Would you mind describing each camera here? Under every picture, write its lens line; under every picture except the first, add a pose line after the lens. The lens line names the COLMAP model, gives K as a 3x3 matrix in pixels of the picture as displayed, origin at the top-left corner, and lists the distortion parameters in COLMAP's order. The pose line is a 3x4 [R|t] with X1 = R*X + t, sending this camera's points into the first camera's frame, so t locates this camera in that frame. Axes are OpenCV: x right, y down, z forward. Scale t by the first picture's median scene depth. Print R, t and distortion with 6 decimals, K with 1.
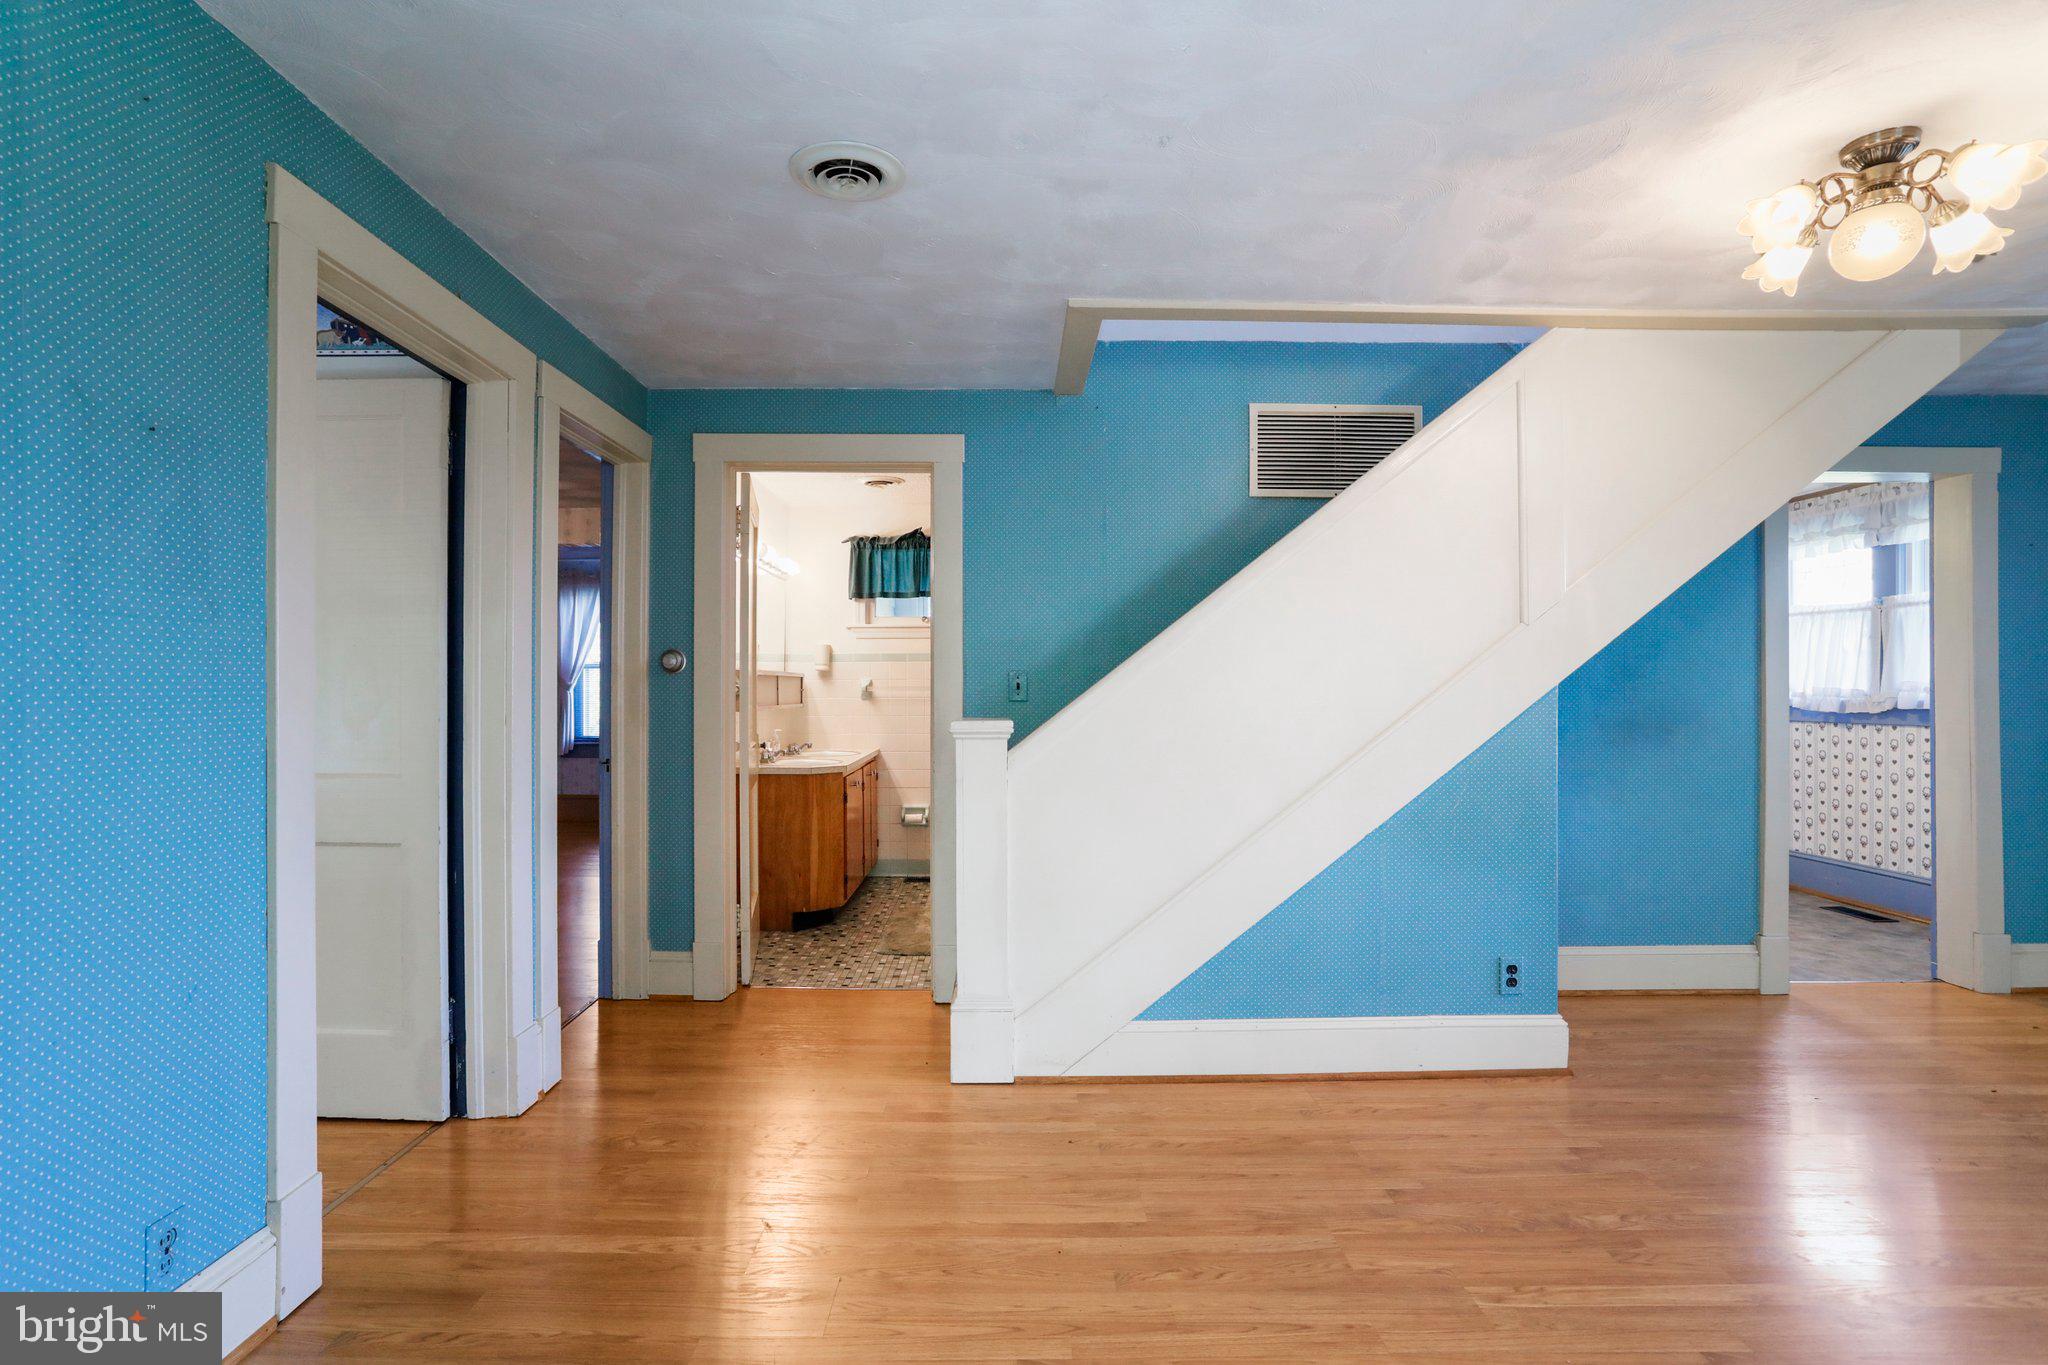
lens RADIAL K [[1001.1, 0, 1019.3], [0, 1001.1, 678.7], [0, 0, 1]] dist [-0.066718, 0.033134]
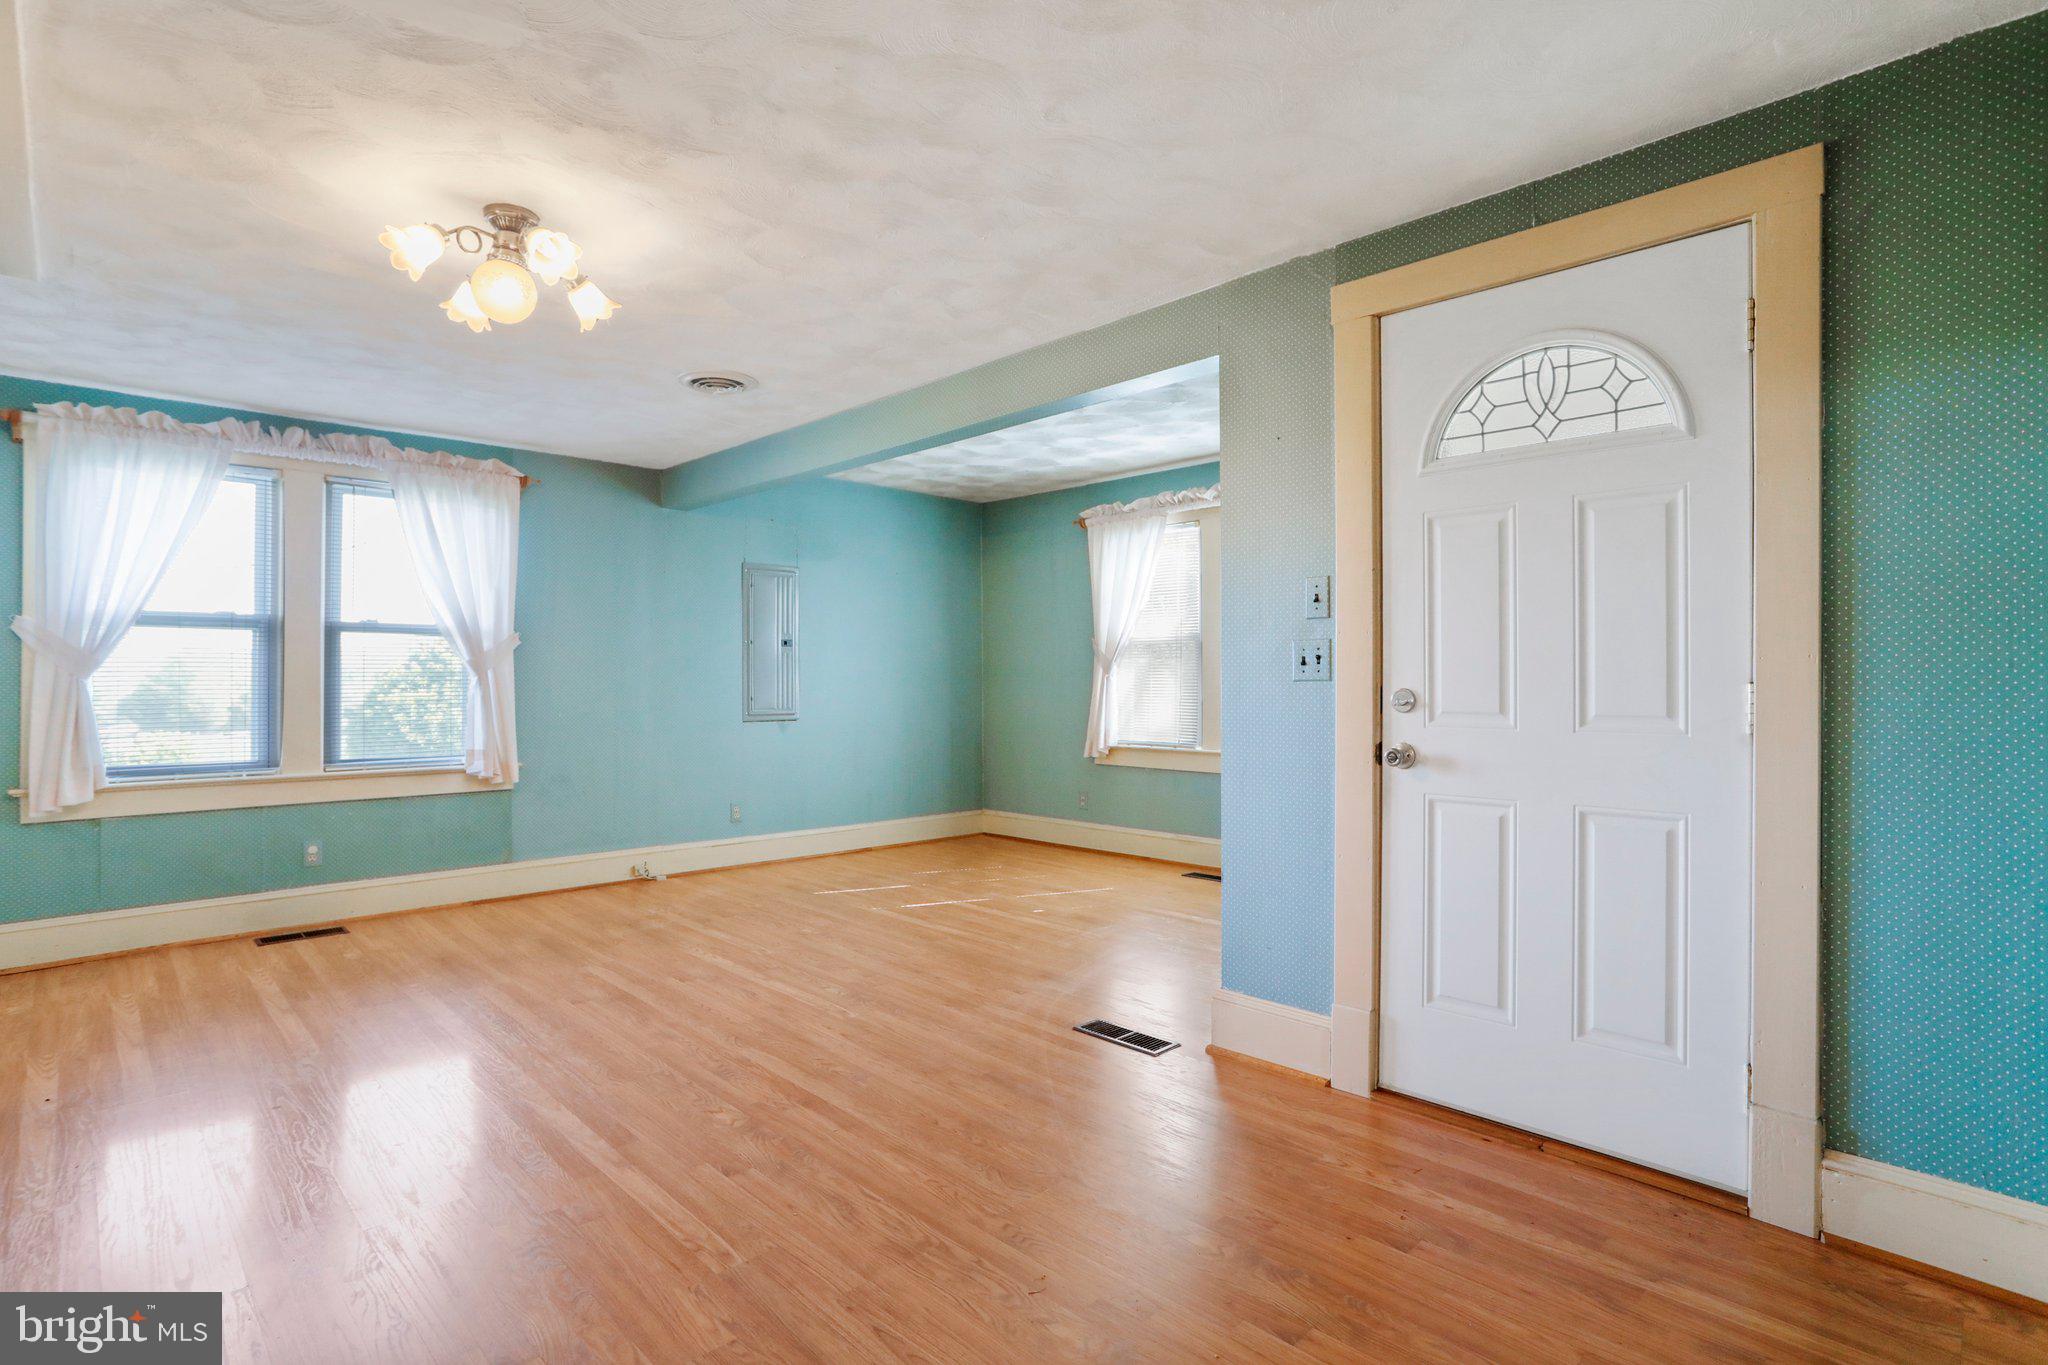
lens RADIAL K [[989.9, 0, 1020.6], [0, 989.9, 675.0], [0, 0, 1]] dist [-0.067139, 0.033074]
pose [[-0.697047, 0.004668, 0.717010, -0.283009], [-0.006426, 0.999898, -0.012757, 0.022887], [-0.716996, -0.013499, -0.696946, 0.913299]]
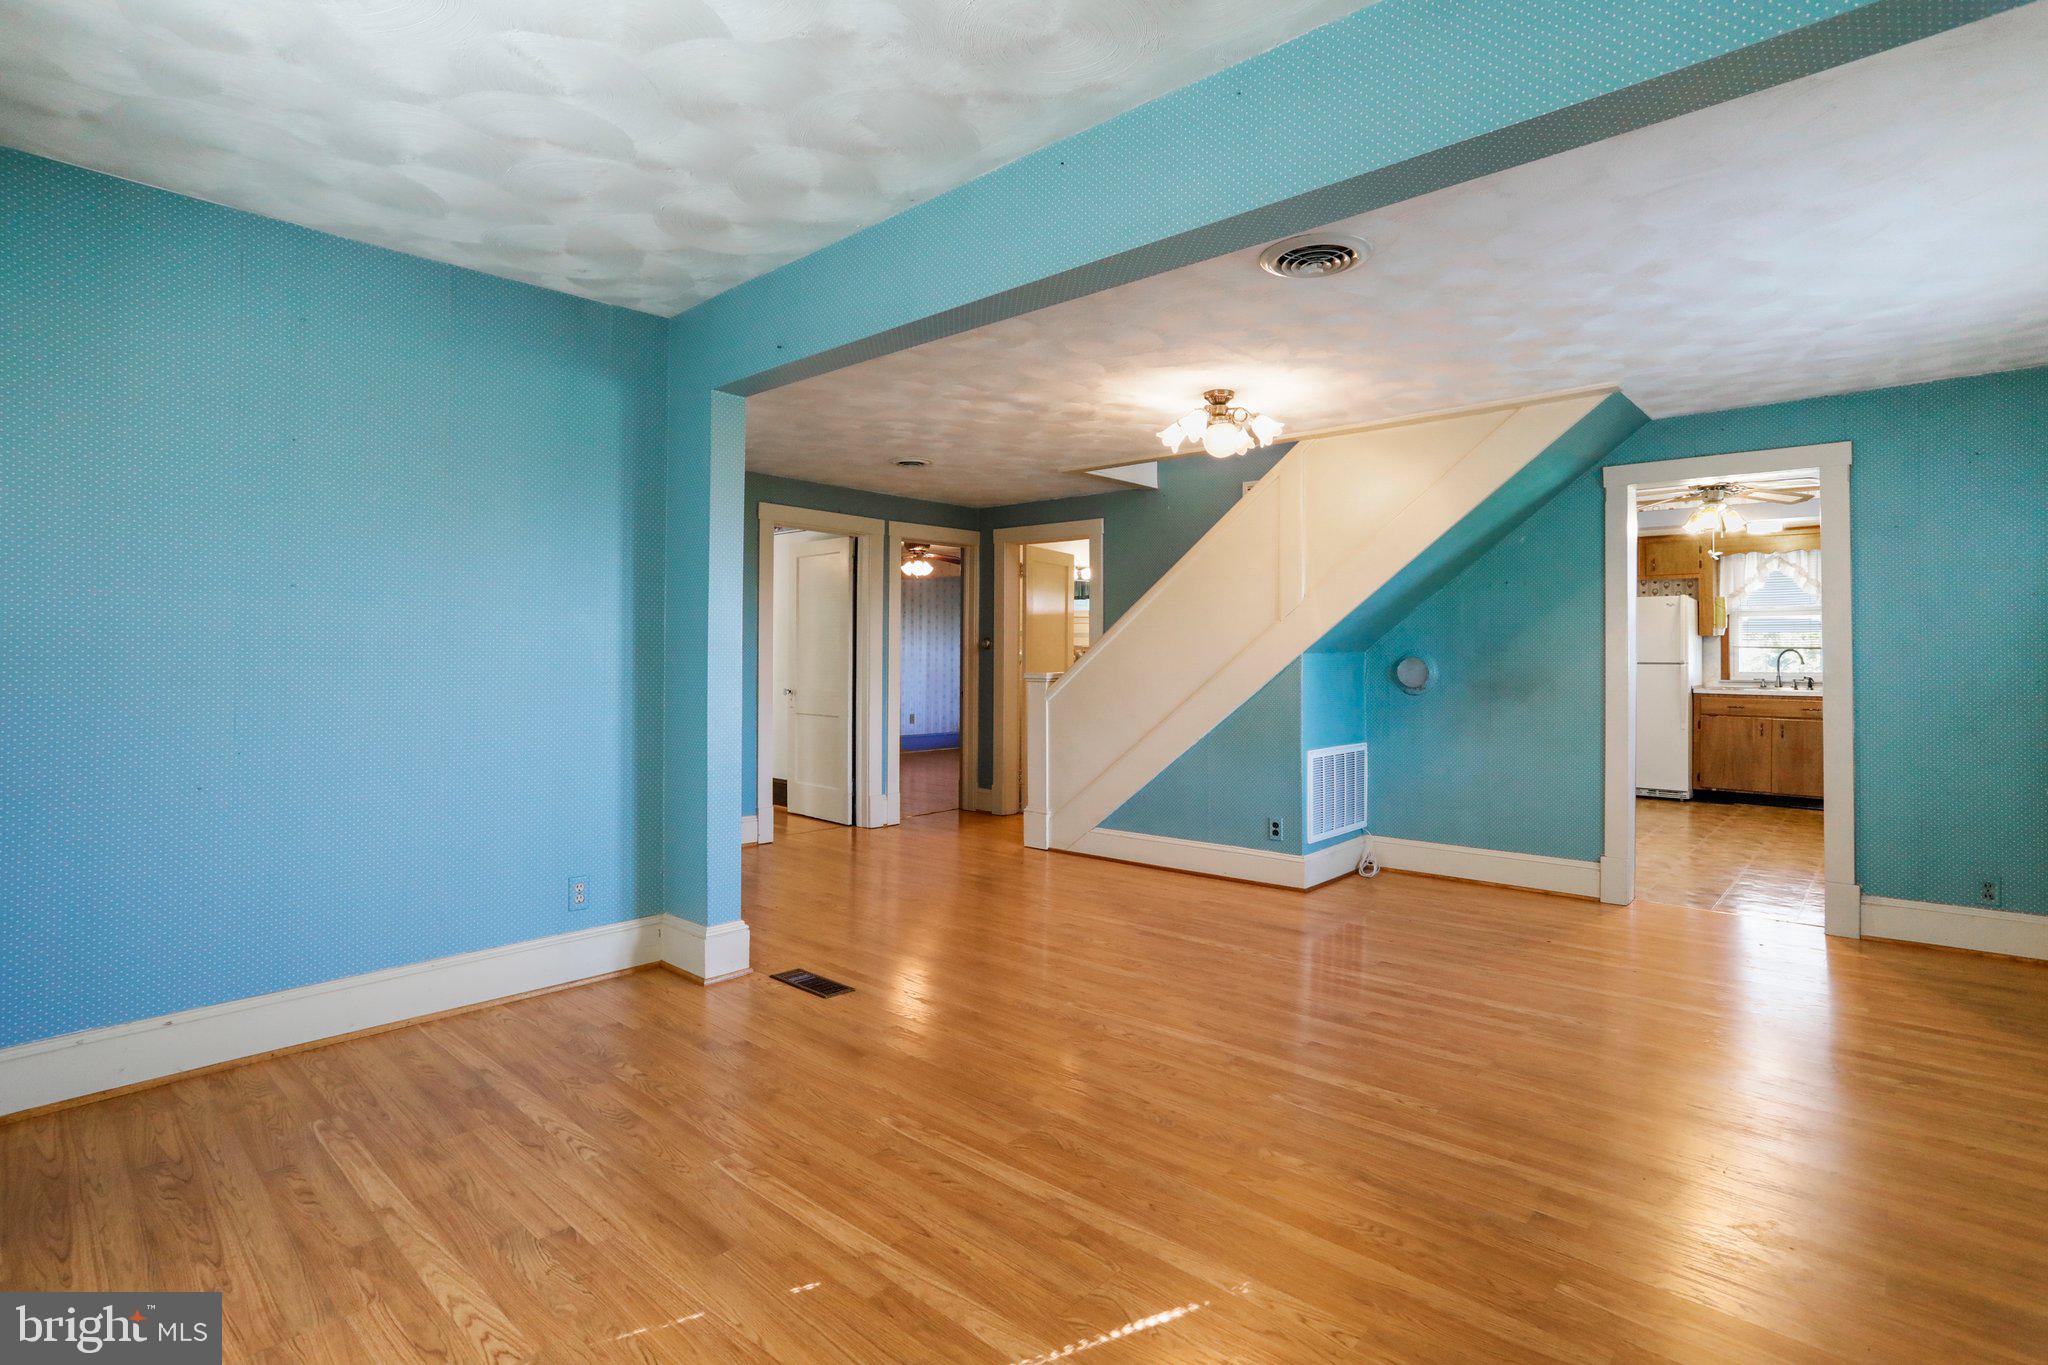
lens RADIAL K [[1001.1, 0, 1019.3], [0, 1001.1, 678.7], [0, 0, 1]] dist [-0.066718, 0.033134]
pose [[0.738720, 0.014118, -0.673865, 1.320101], [0.005984, 0.999604, 0.027503, -0.007504], [0.673986, -0.024349, 0.738343, -0.559992]]
